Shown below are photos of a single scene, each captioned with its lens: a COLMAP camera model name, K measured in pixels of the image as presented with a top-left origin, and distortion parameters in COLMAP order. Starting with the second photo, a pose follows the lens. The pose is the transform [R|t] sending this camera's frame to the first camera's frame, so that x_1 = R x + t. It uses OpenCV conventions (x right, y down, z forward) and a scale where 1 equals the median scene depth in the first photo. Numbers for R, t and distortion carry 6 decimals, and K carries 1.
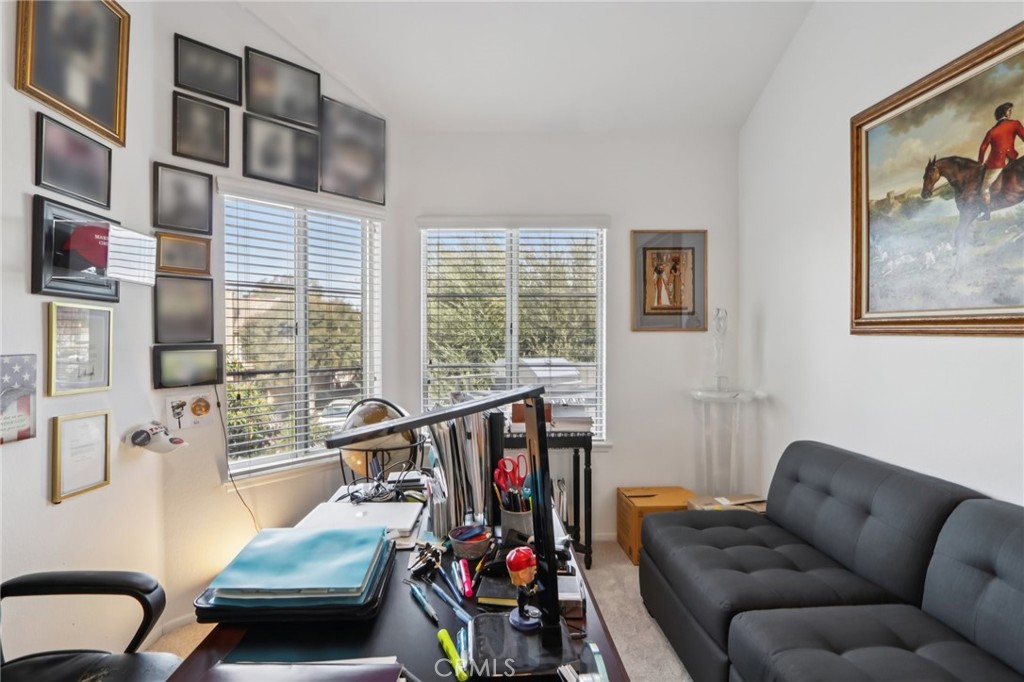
lens RADIAL K [[480.5, 0, 490.8], [0, 480.5, 334.0], [0, 0, 1]] dist [-0.014384, 0.001584]
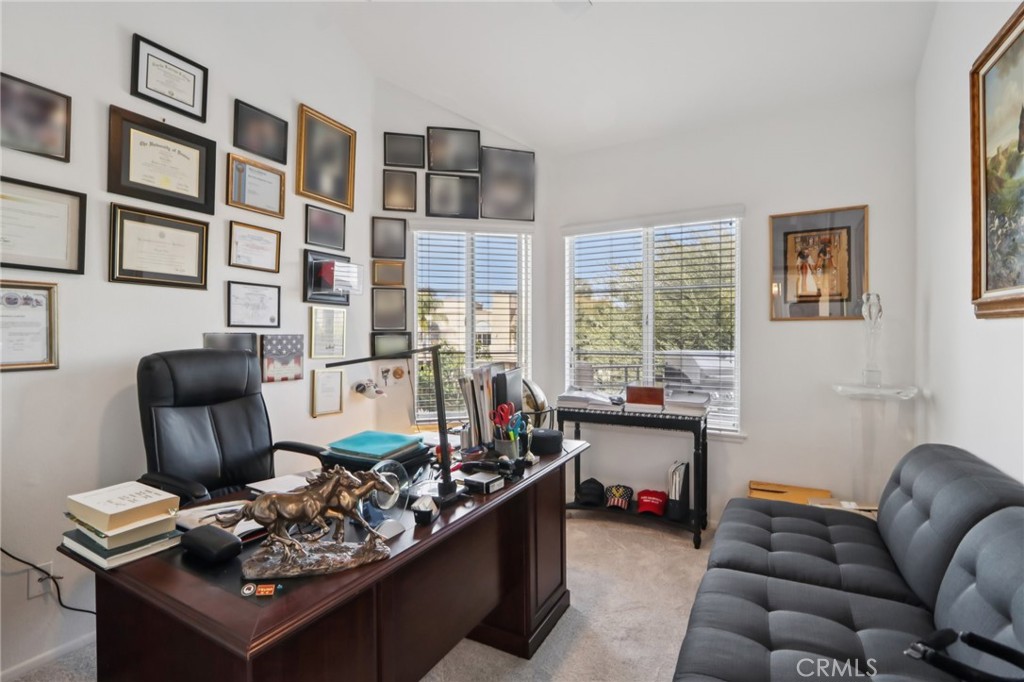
lens RADIAL K [[480.5, 0, 490.8], [0, 480.5, 334.0], [0, 0, 1]] dist [-0.014384, 0.001584]
pose [[0.853787, 0.000172, -0.520622, 0.409445], [0.001616, 0.999994, 0.002981, 0.022020], [0.520619, -0.003387, 0.853782, -0.142027]]
